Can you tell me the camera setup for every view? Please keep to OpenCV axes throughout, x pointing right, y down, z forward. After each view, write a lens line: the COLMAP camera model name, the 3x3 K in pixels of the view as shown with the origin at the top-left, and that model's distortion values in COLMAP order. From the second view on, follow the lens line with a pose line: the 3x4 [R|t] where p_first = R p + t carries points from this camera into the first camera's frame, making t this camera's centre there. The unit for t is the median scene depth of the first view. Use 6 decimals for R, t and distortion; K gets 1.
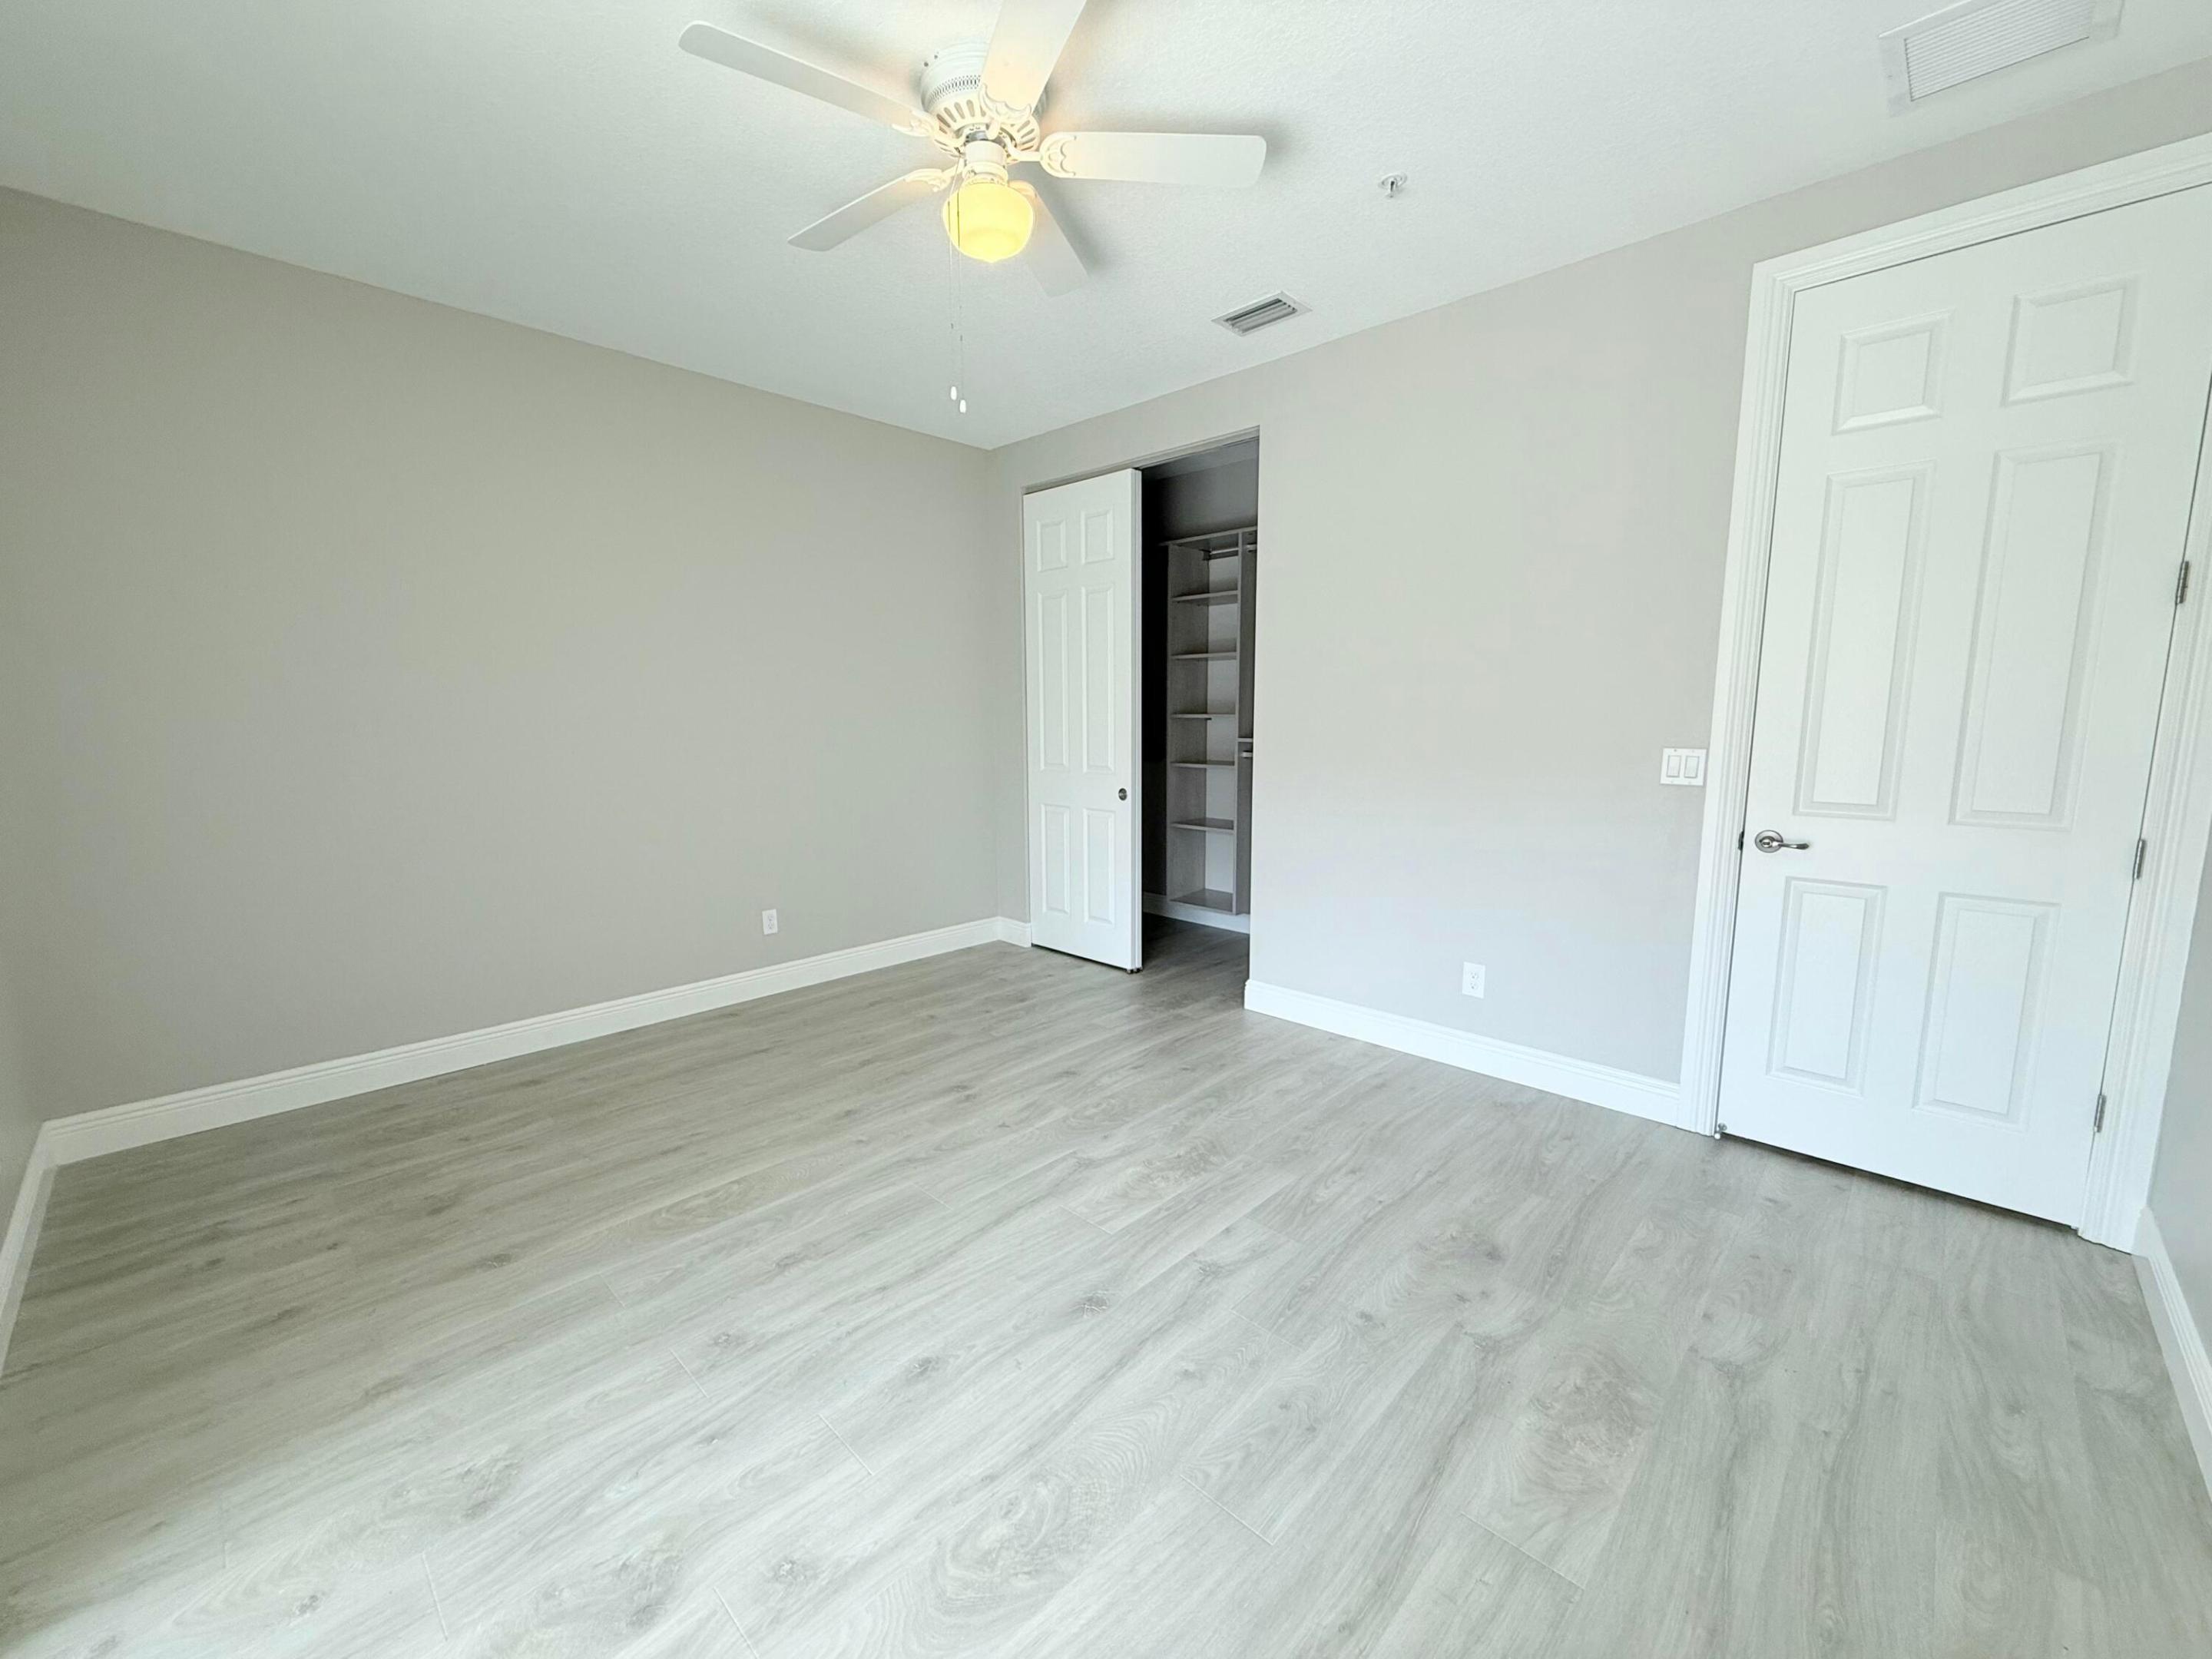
lens RADIAL K [[882.4, 0, 1095.3], [0, 882.4, 828.1], [0, 0, 1]] dist [-0.000209, 0.000267]
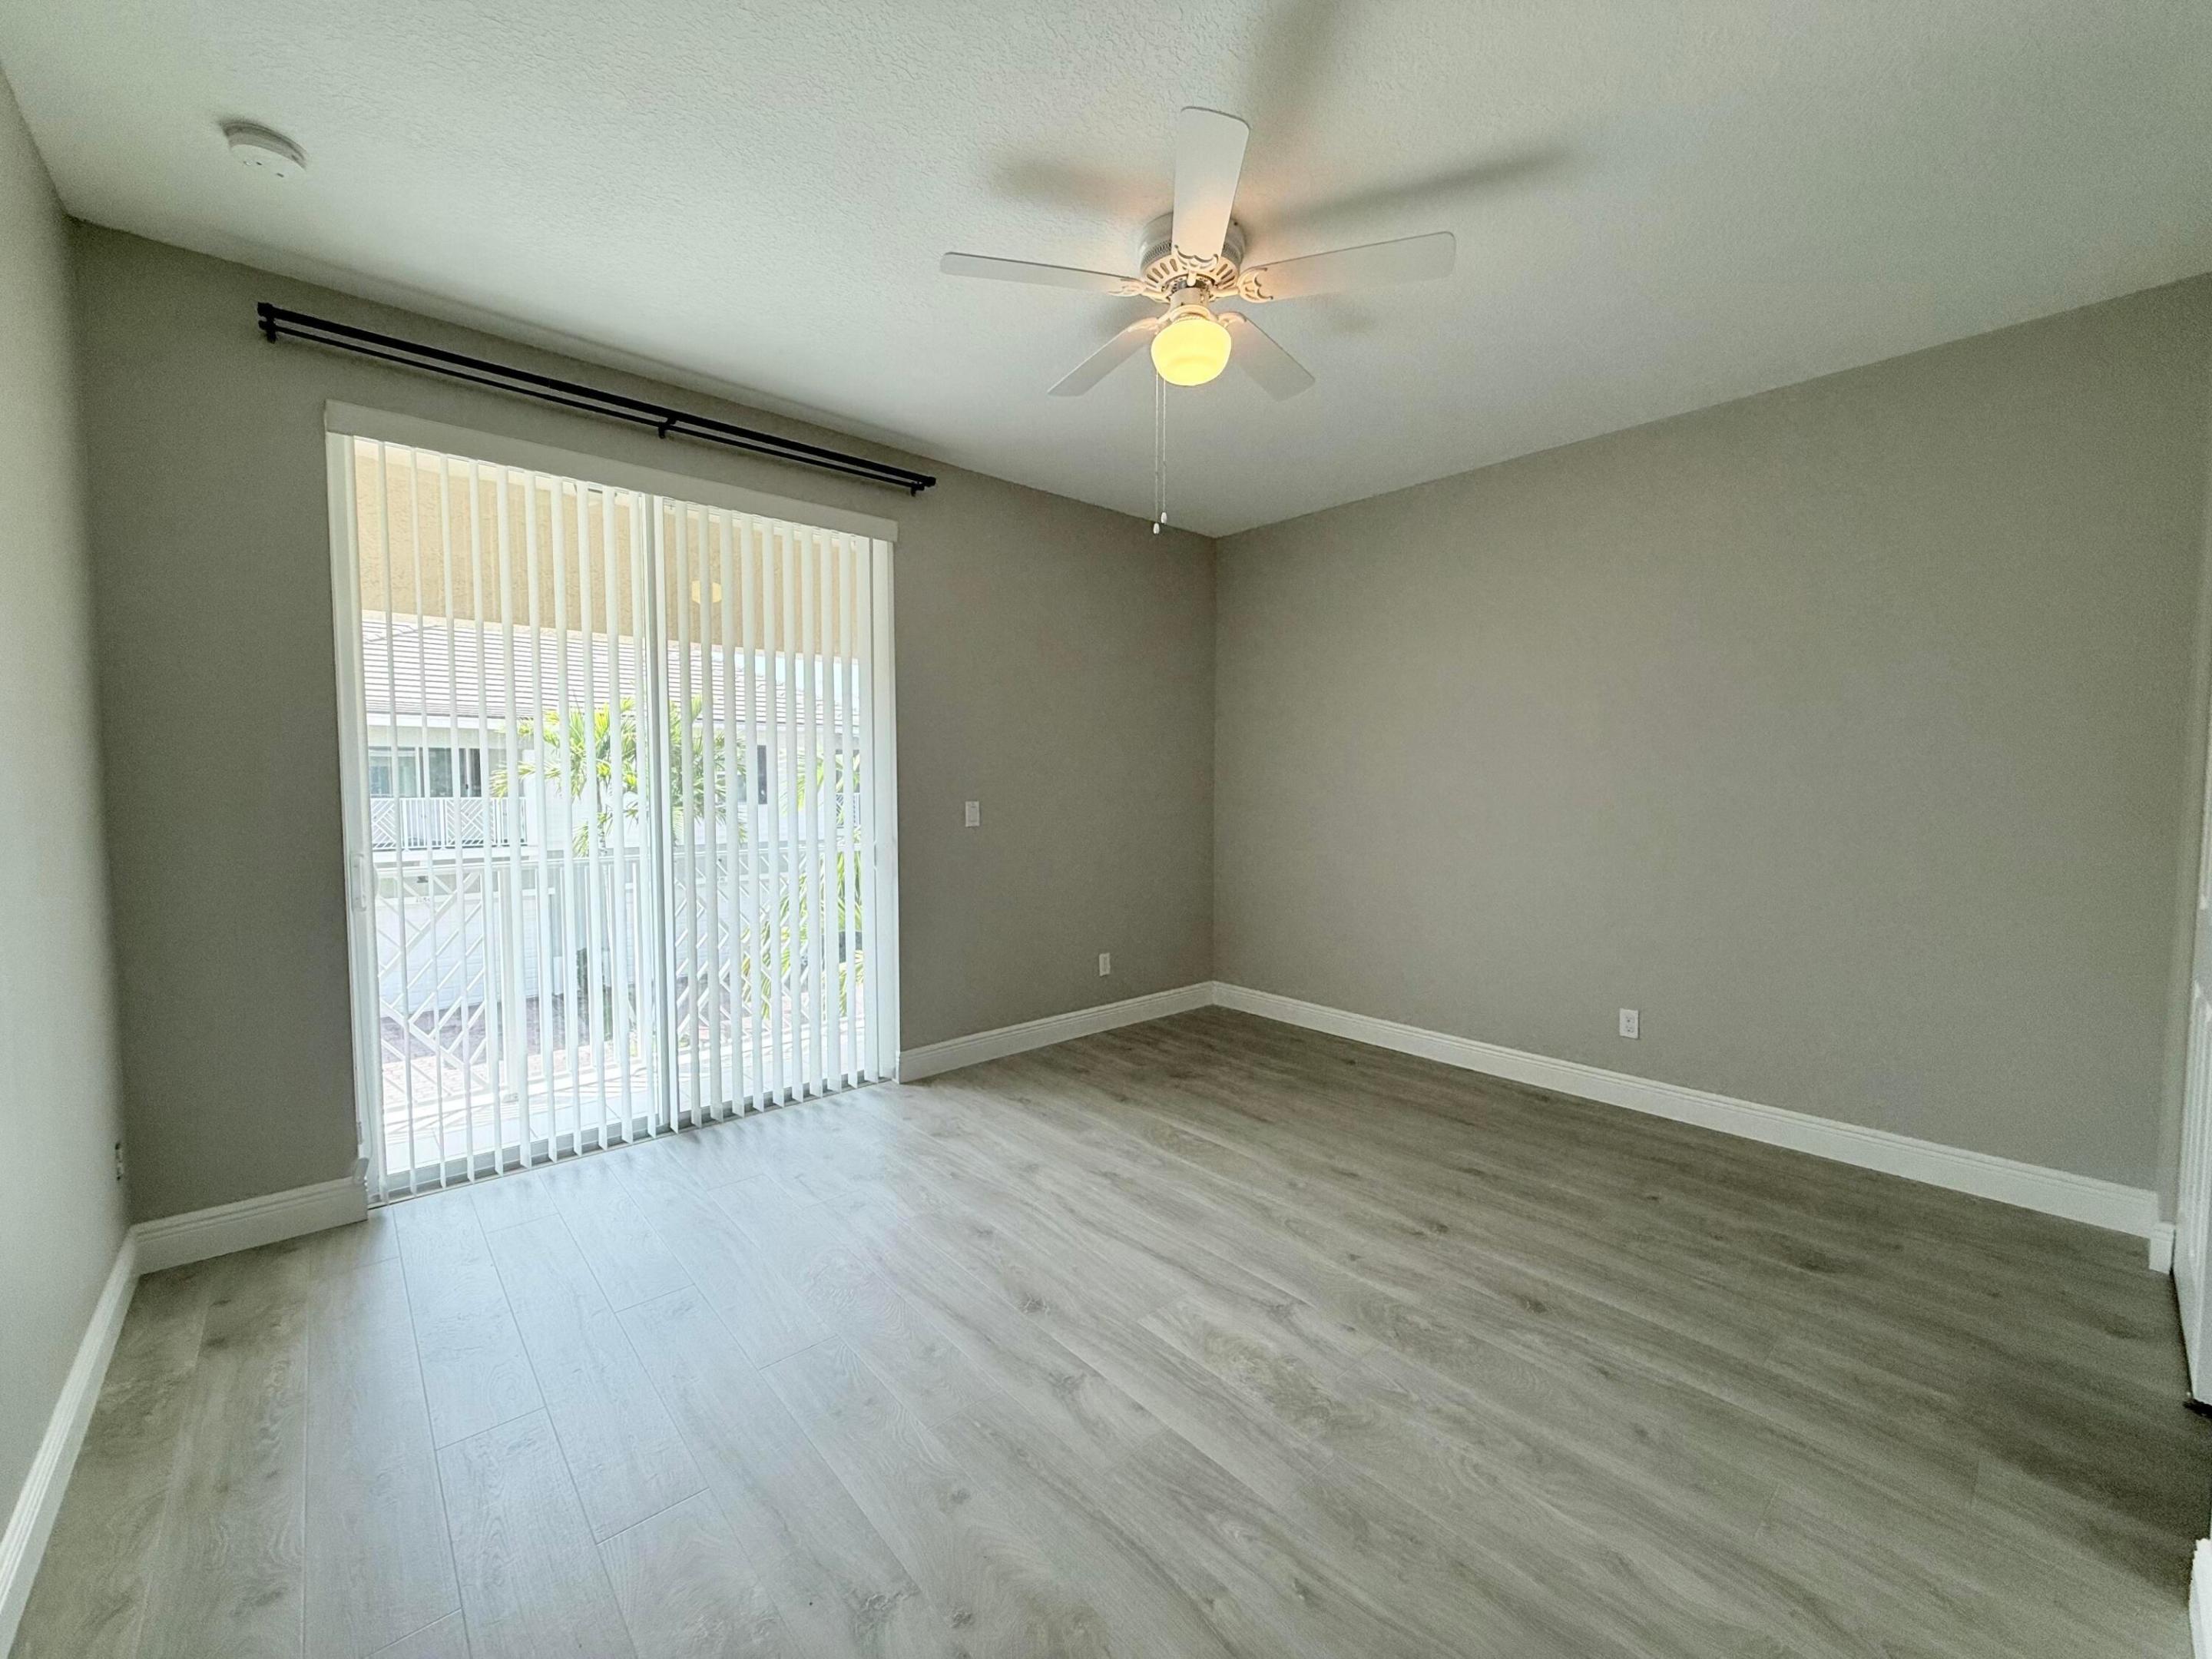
lens RADIAL K [[882.4, 0, 1105.3], [0, 882.4, 827.9], [0, 0, 1]] dist [-0.000209, 0.000267]
pose [[-0.072268, 0.057313, -0.995737, 0.908707], [-0.132323, 0.988972, 0.066527, -0.127403], [0.988569, 0.136566, -0.063887, 0.910617]]
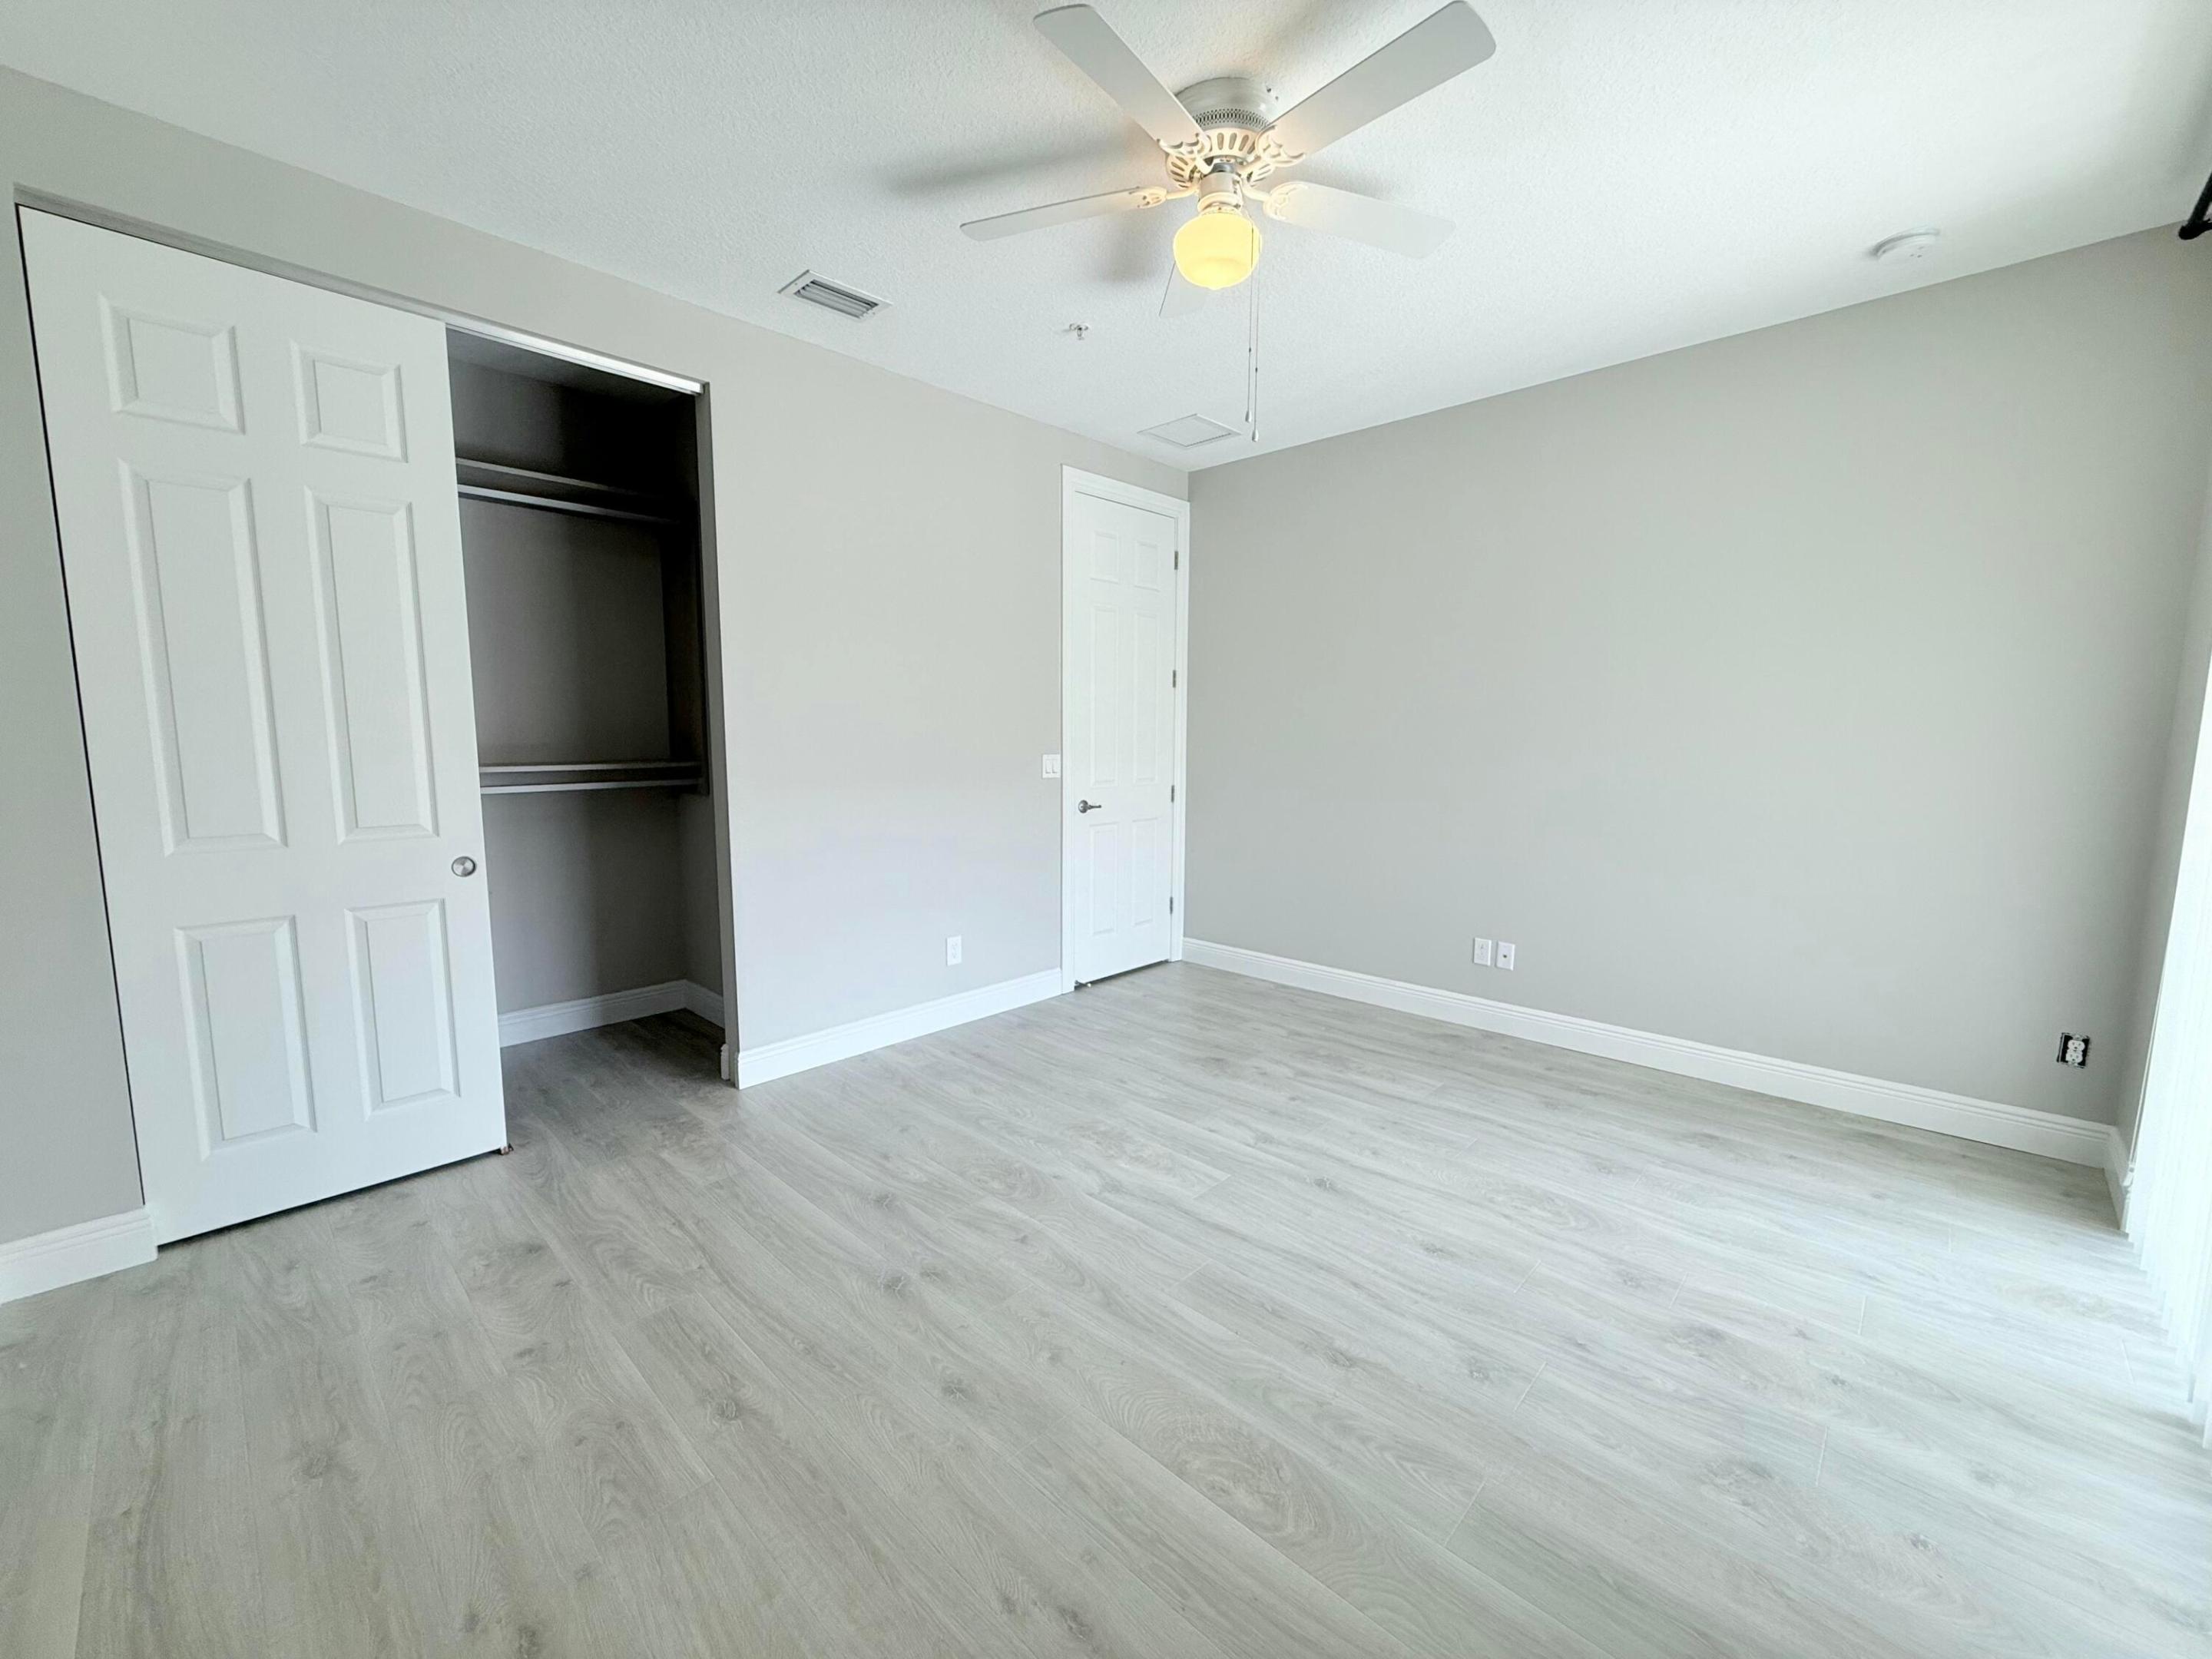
lens RADIAL K [[882.4, 0, 1103.2], [0, 882.4, 831.0], [0, 0, 1]] dist [-0.000209, 0.000267]
pose [[-0.007000, -0.112187, 0.993662, -1.045590], [0.127476, 0.985479, 0.112161, -0.138272], [-0.991817, 0.127453, 0.007403, 1.051282]]
